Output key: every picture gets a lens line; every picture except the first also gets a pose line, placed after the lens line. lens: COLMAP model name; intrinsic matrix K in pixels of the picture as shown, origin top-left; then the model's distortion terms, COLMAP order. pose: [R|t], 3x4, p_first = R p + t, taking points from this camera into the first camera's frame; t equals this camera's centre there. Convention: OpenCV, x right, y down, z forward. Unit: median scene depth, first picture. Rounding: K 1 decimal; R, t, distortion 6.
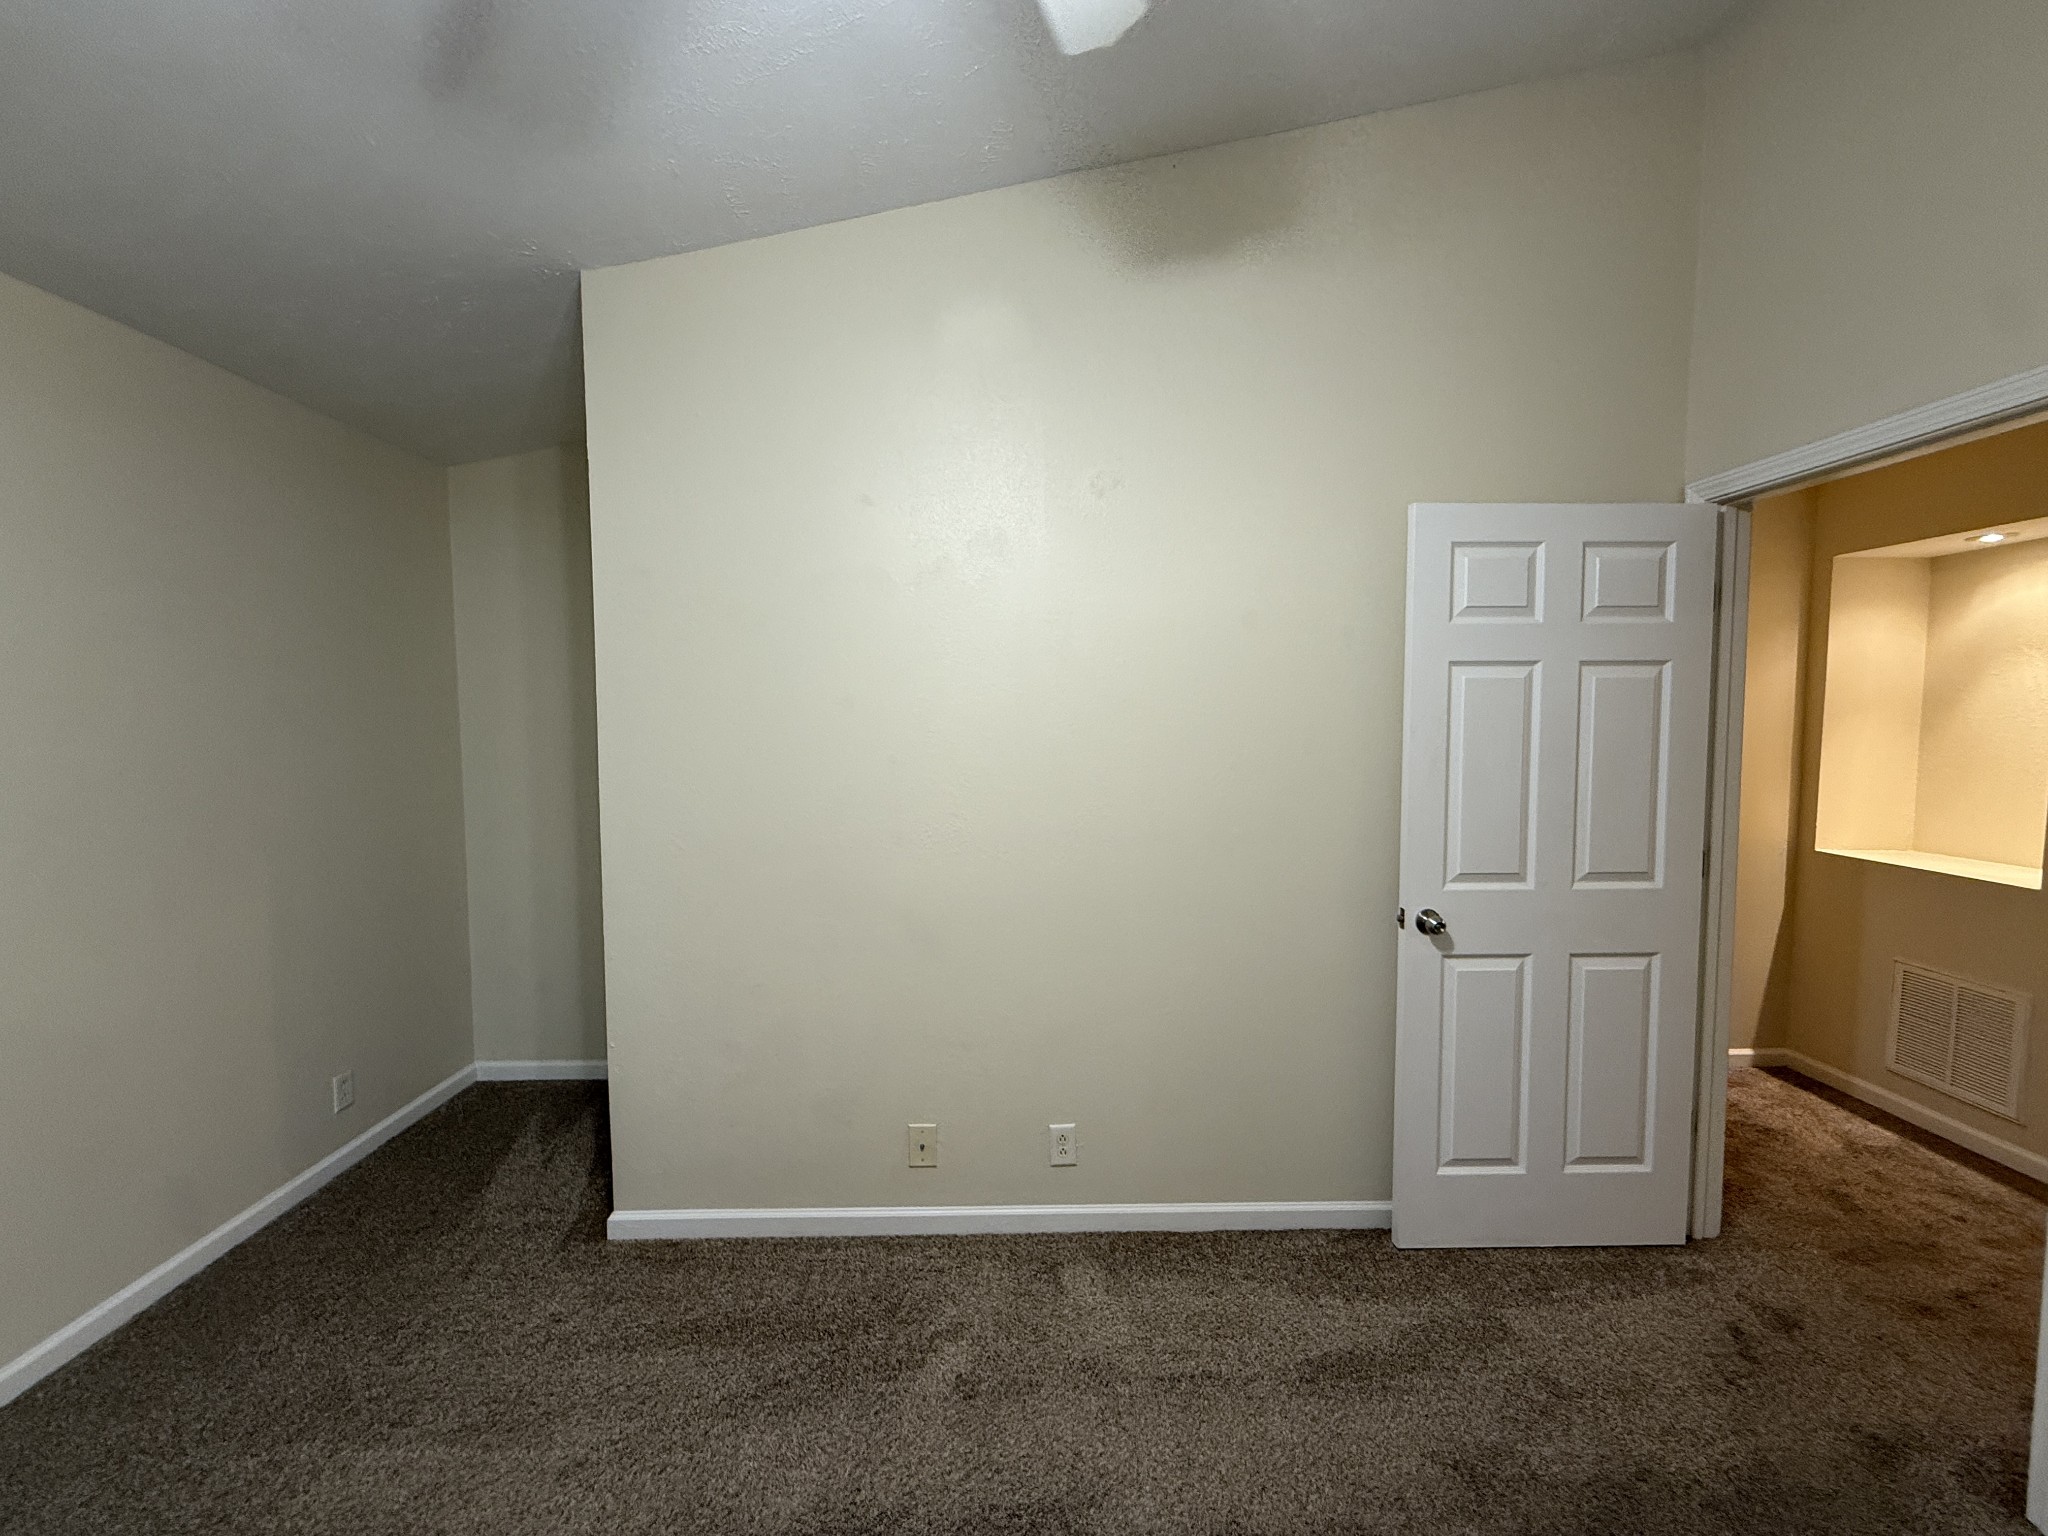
lens RADIAL K [[825.2, 0, 1031.1], [0, 825.2, 766.0], [0, 0, 1]] dist [-0.000895, 0.000350]
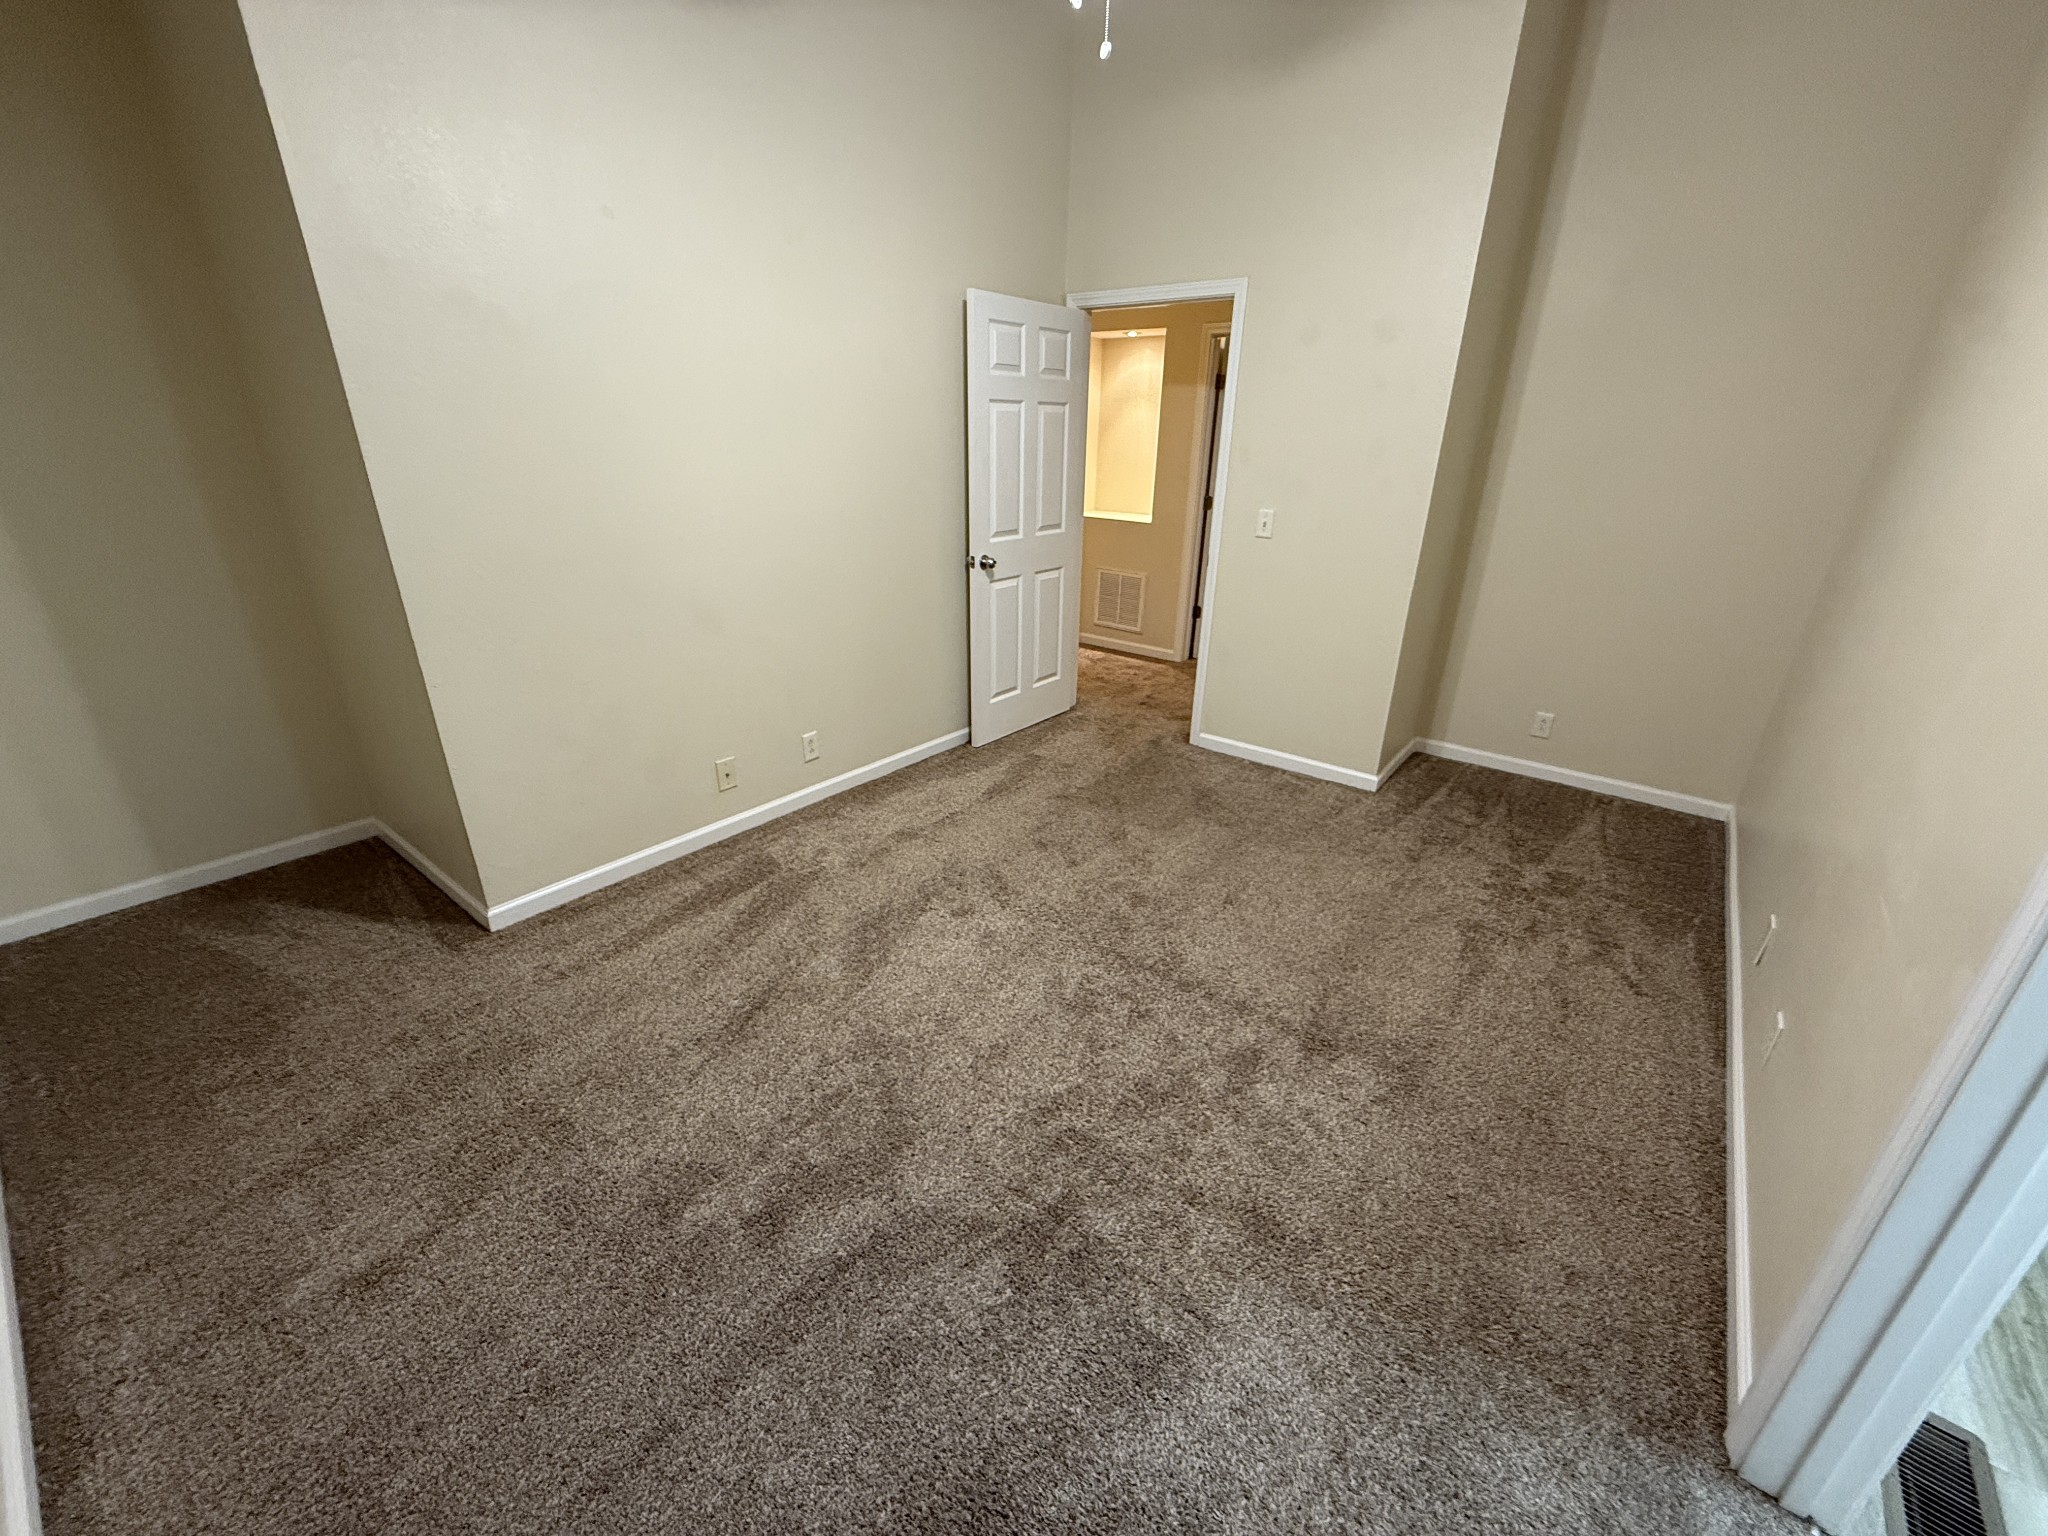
lens RADIAL K [[825.2, 0, 1010.7], [0, 825.2, 760.9], [0, 0, 1]] dist [-0.000895, 0.000350]
pose [[0.643625, -0.275569, 0.714009, -0.828890], [0.027521, 0.940659, 0.338235, -0.003308], [-0.764846, -0.198047, 0.613016, -0.185628]]
